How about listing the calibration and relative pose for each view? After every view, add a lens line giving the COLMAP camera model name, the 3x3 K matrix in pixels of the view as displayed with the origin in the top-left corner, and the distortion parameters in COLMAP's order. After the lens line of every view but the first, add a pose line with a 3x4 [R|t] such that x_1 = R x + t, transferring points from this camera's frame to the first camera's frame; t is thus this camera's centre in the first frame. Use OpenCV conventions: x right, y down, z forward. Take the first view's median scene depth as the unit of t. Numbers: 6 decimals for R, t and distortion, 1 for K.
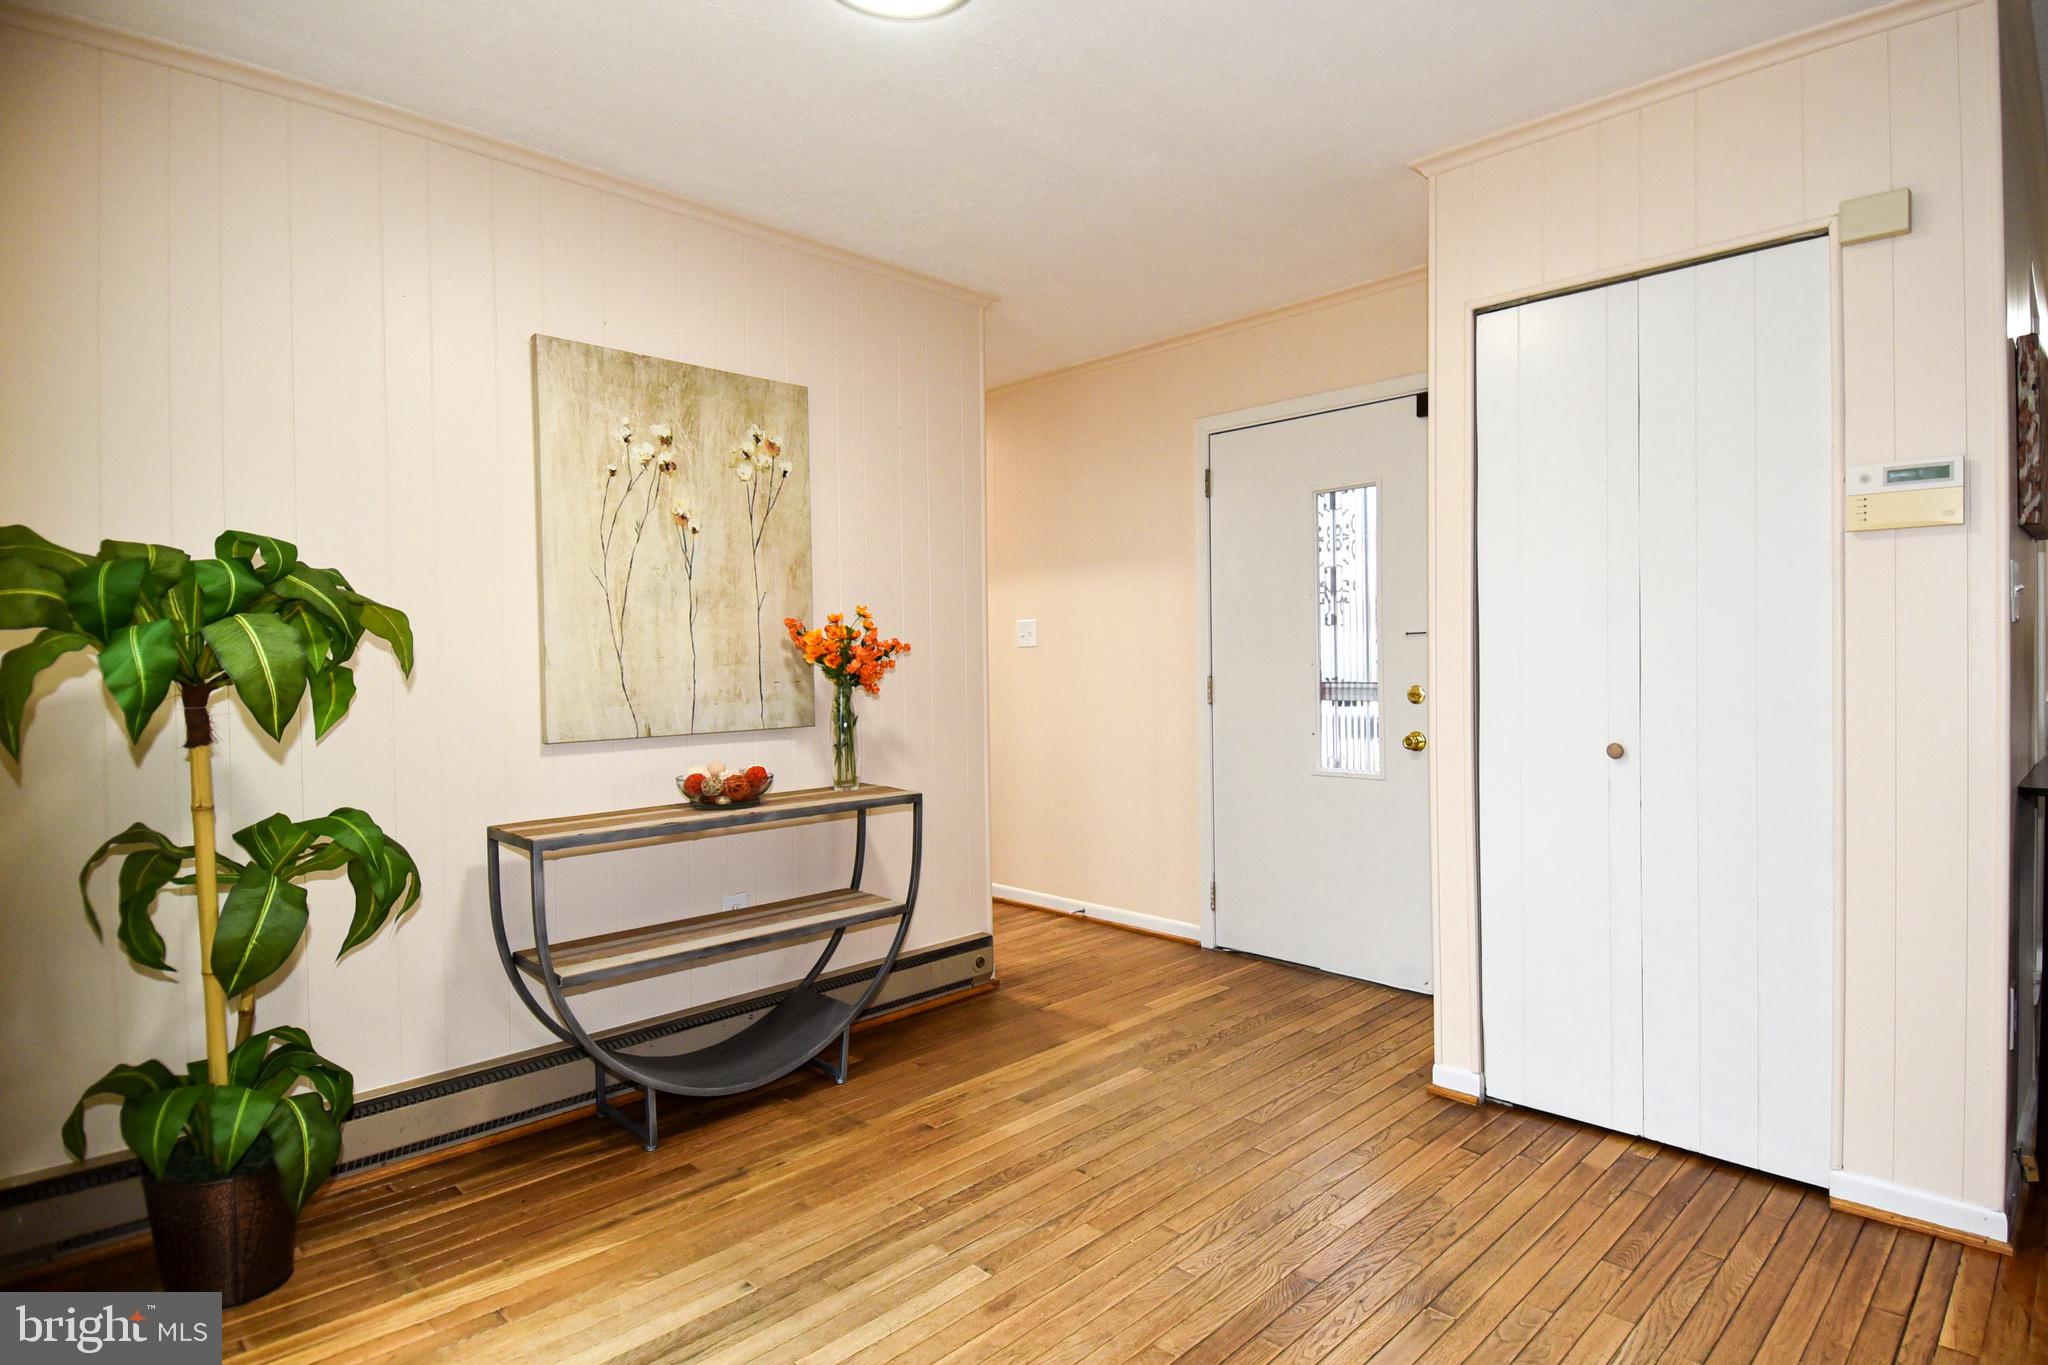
lens RADIAL K [[1133.2, 0, 1020.2], [0, 1133.2, 682.3], [0, 0, 1]] dist [0.013132, -0.013028]
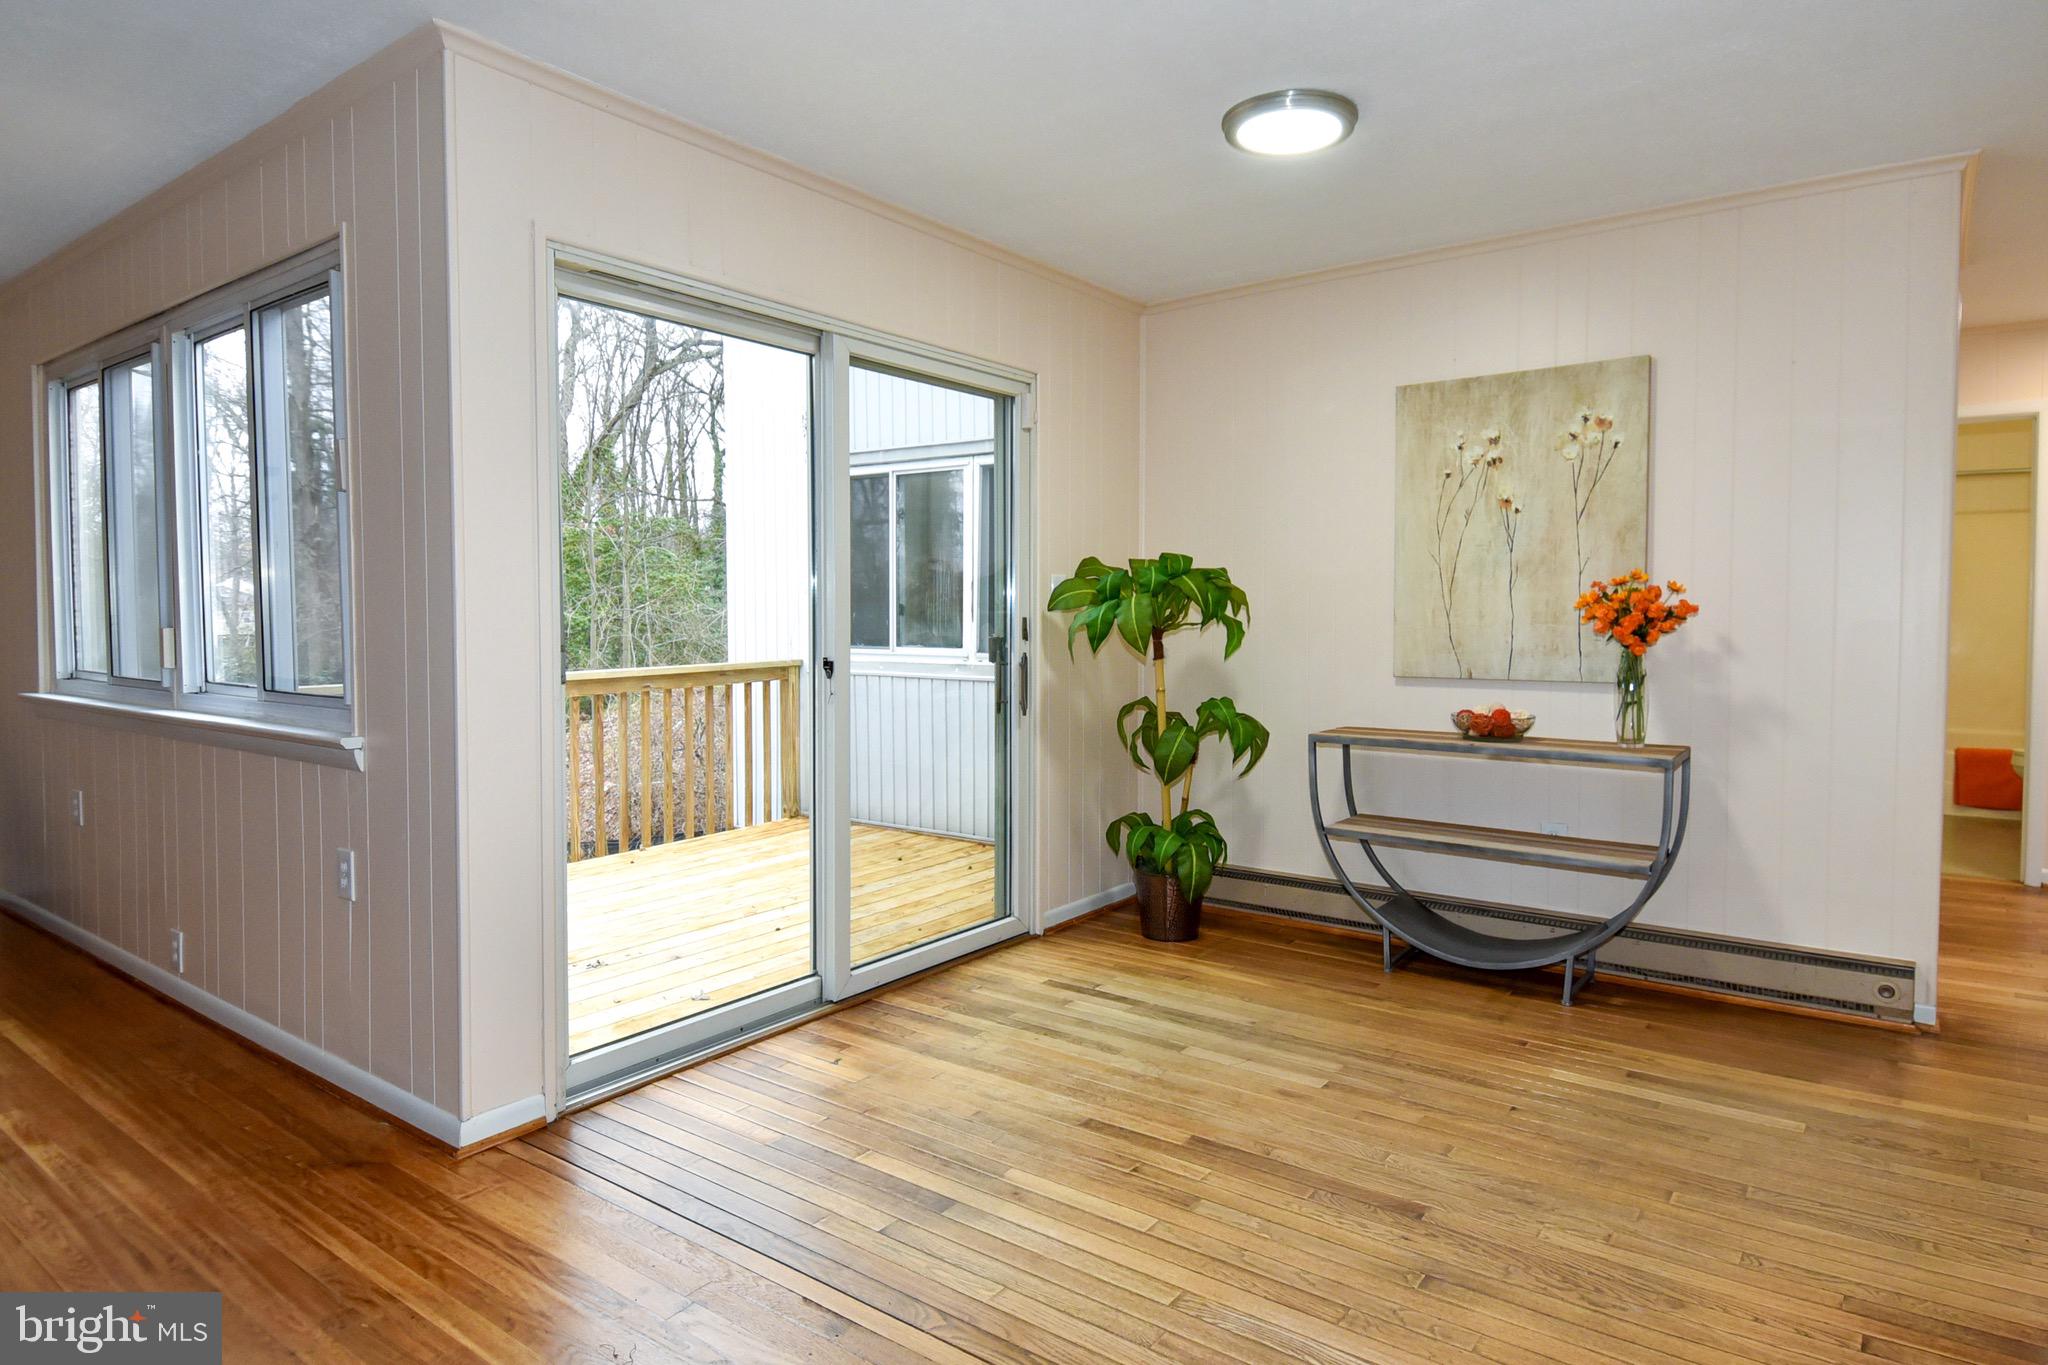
lens RADIAL K [[1133.2, 0, 1018.2], [0, 1133.2, 670.3], [0, 0, 1]] dist [0.013132, -0.013028]
pose [[0.105394, 0.061415, -0.992532, 0.878584], [-0.017767, 0.998048, 0.059870, -0.028499], [0.994272, 0.011324, 0.106279, 0.357493]]
